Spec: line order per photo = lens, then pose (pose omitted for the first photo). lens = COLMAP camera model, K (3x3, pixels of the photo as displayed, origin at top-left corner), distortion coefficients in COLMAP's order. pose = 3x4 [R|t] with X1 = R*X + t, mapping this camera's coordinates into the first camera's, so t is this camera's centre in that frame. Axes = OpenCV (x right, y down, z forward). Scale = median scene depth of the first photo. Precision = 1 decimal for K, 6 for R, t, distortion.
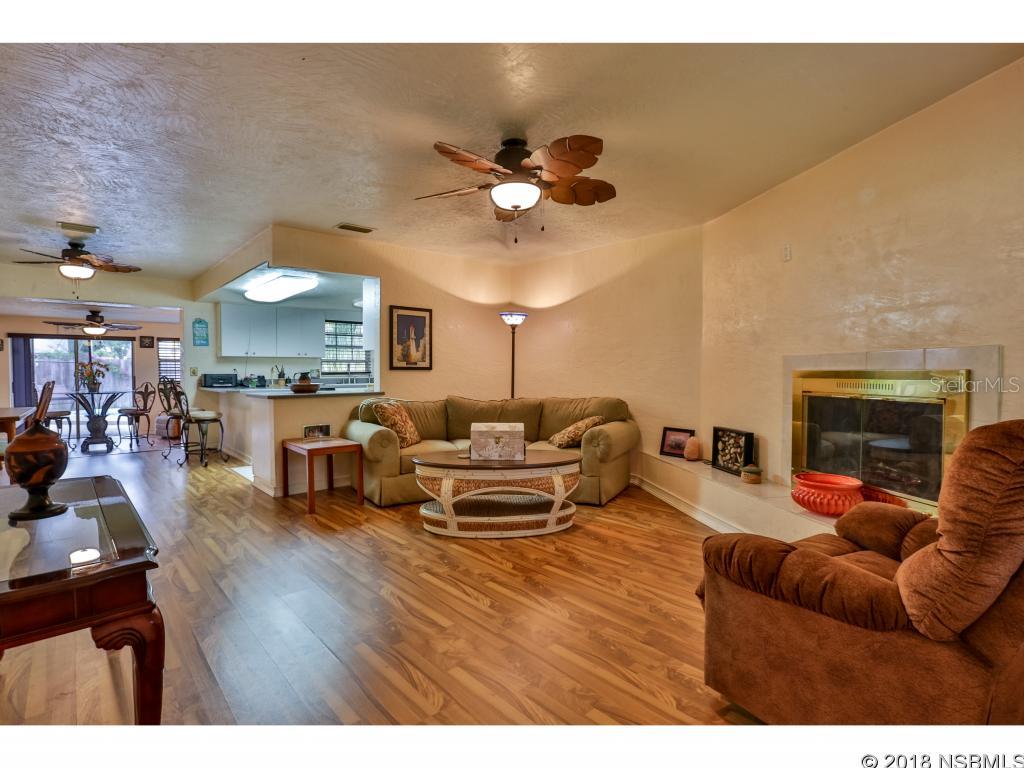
lens RADIAL K [[522.8, 0, 515.0], [0, 522.8, 380.8], [0, 0, 1]] dist [-0.010805, 0.001475]
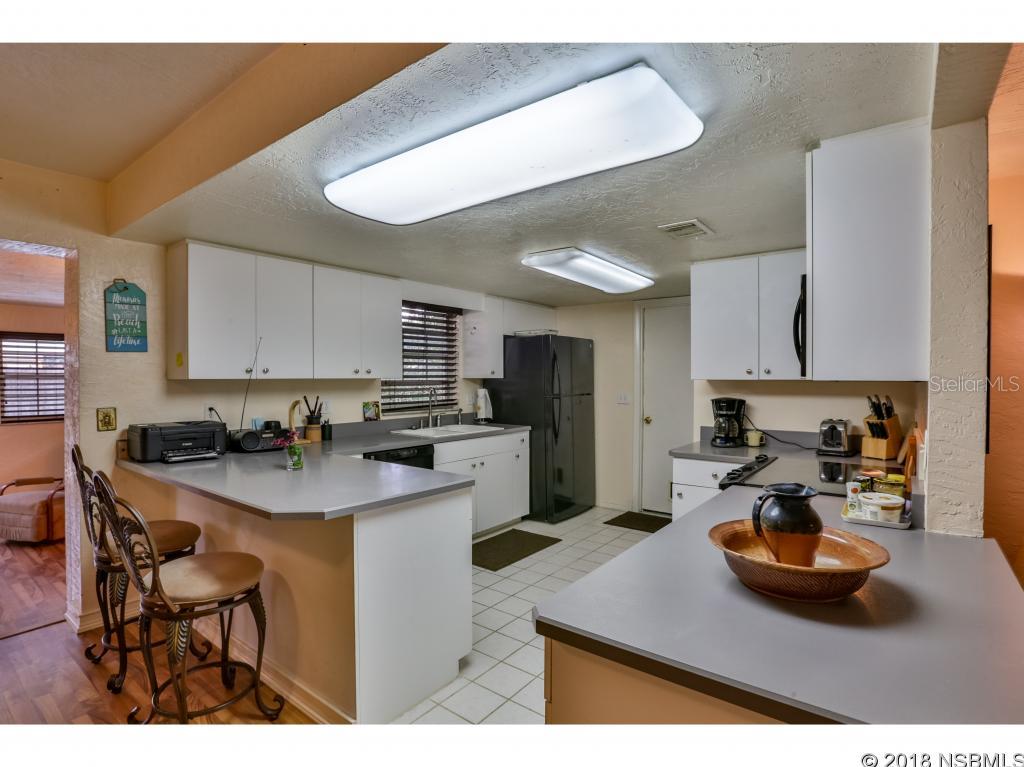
lens RADIAL K [[522.8, 0, 504.9], [0, 522.8, 377.3], [0, 0, 1]] dist [-0.010805, 0.001475]
pose [[0.982900, -0.000434, 0.184141, -0.369431], [0.003972, 0.999815, -0.018846, -0.036589], [-0.184099, 0.019256, 0.982719, 0.528430]]
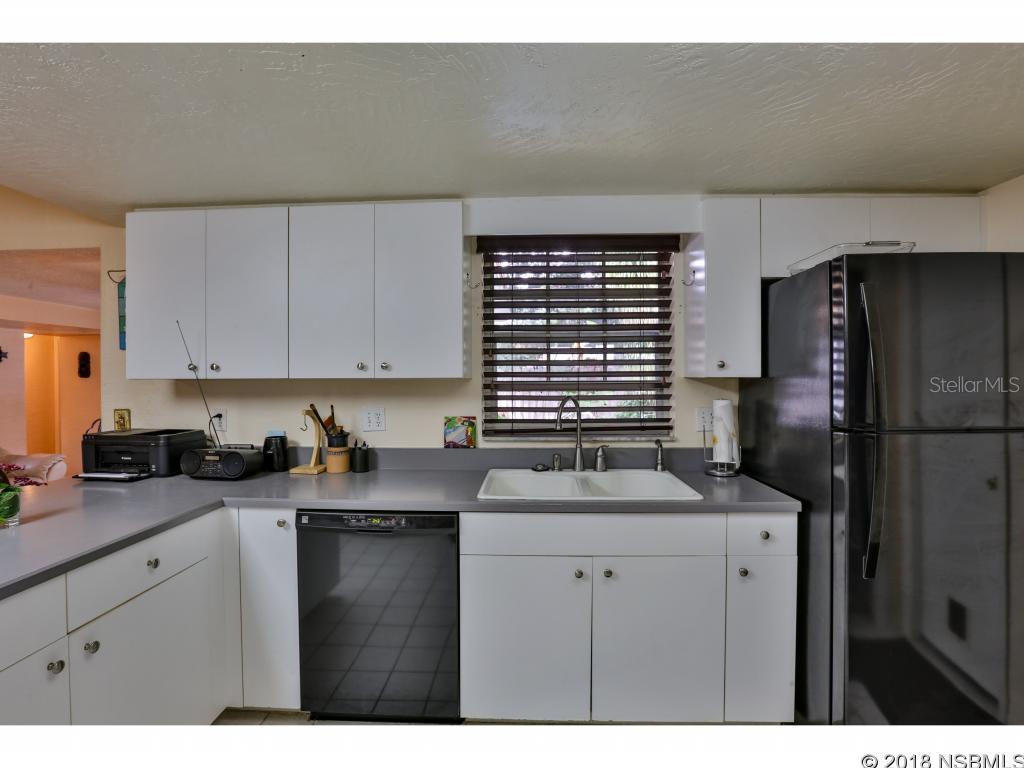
lens RADIAL K [[522.8, 0, 514.4], [0, 522.8, 381.0], [0, 0, 1]] dist [-0.010805, 0.001475]
pose [[0.731210, 0.006469, -0.682122, -0.170372], [-0.011517, 0.999930, -0.002862, -0.043164], [0.682055, 0.009949, 0.731233, 0.850439]]
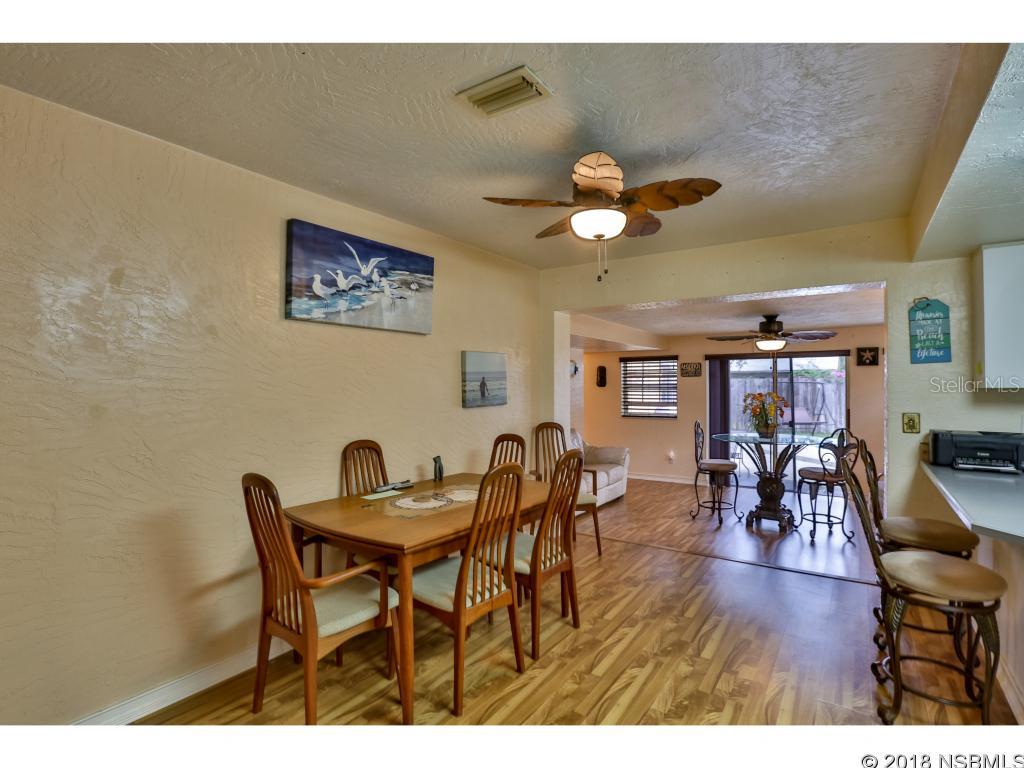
lens RADIAL K [[522.8, 0, 509.9], [0, 522.8, 379.4], [0, 0, 1]] dist [-0.010805, 0.001475]
pose [[0.264275, -0.010757, -0.964387, -0.265036], [-0.013824, 0.999793, -0.014940, -0.039143], [0.964348, 0.017280, 0.264071, 0.518870]]
